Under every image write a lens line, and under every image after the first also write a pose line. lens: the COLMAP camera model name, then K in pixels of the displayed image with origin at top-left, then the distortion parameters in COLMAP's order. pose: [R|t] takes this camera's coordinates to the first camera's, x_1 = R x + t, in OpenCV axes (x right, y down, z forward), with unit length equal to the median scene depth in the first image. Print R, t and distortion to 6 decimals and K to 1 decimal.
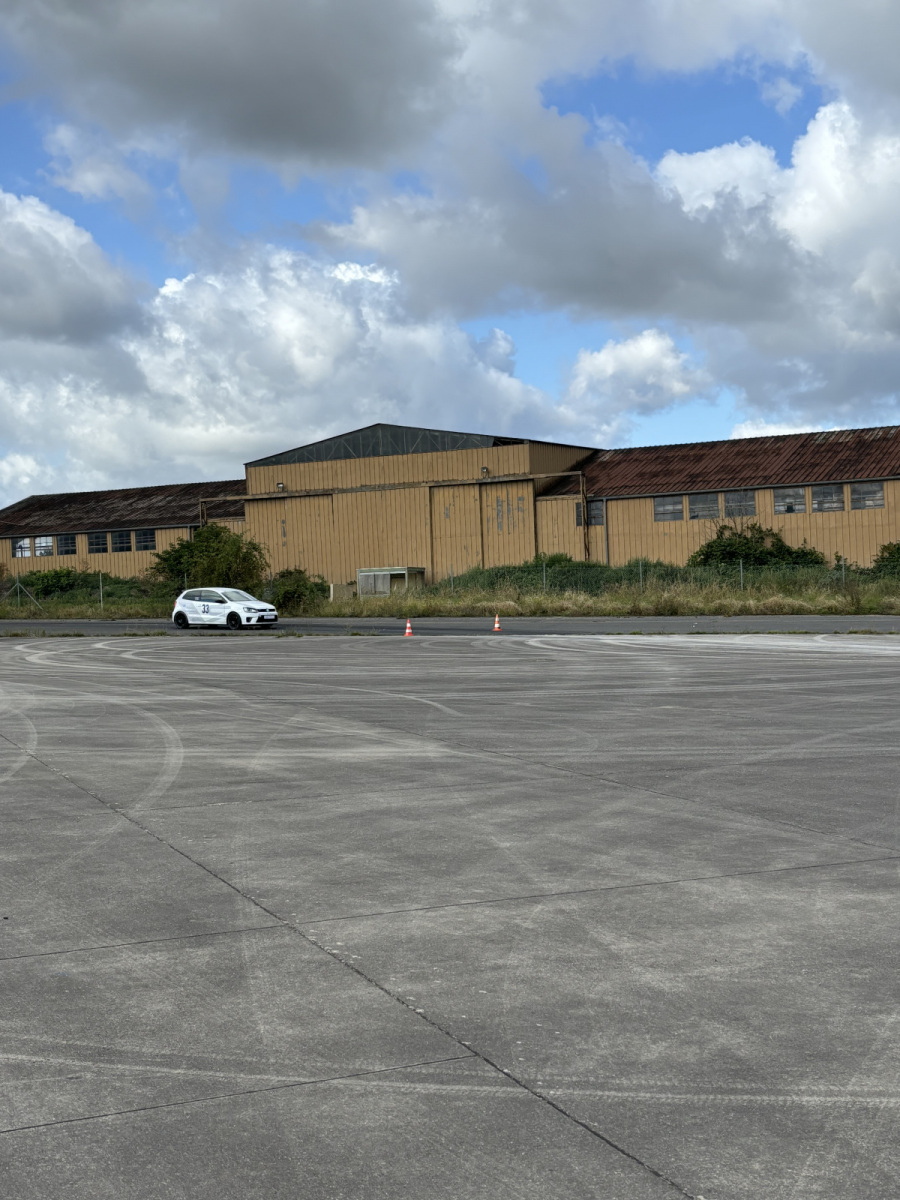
lens RADIAL K [[1543.8, 0, 450.0], [0, 1543.8, 600.0], [0, 0, 1]] dist [0.248922, -0.830446]
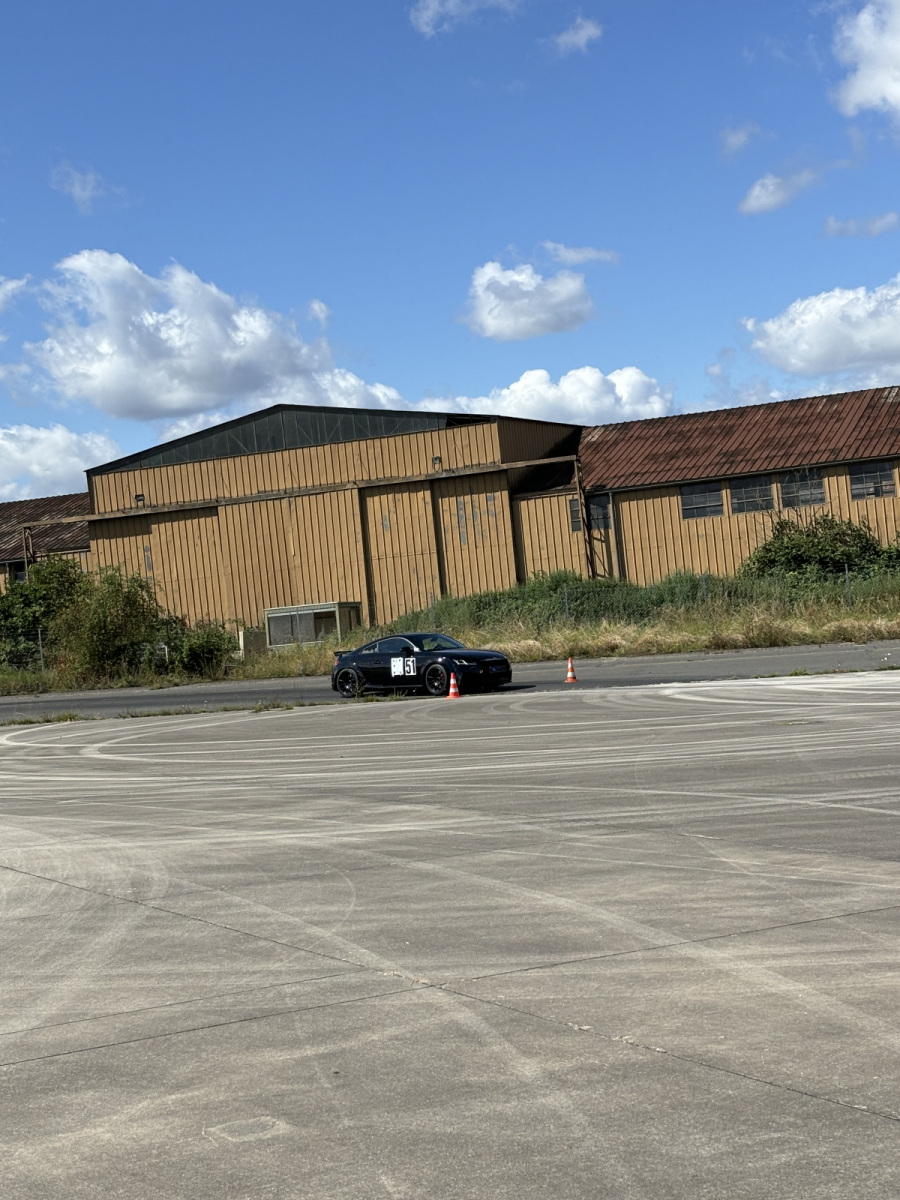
lens RADIAL K [[2004.9, 0, 450.0], [0, 2004.9, 600.0], [0, 0, 1]] dist [0.264799, -1.045972]
pose [[0.993857, -0.056284, 0.095286, -0.065633], [0.058427, 0.998094, -0.019850, -0.001161], [-0.093987, 0.025295, 0.995252, 0.080304]]
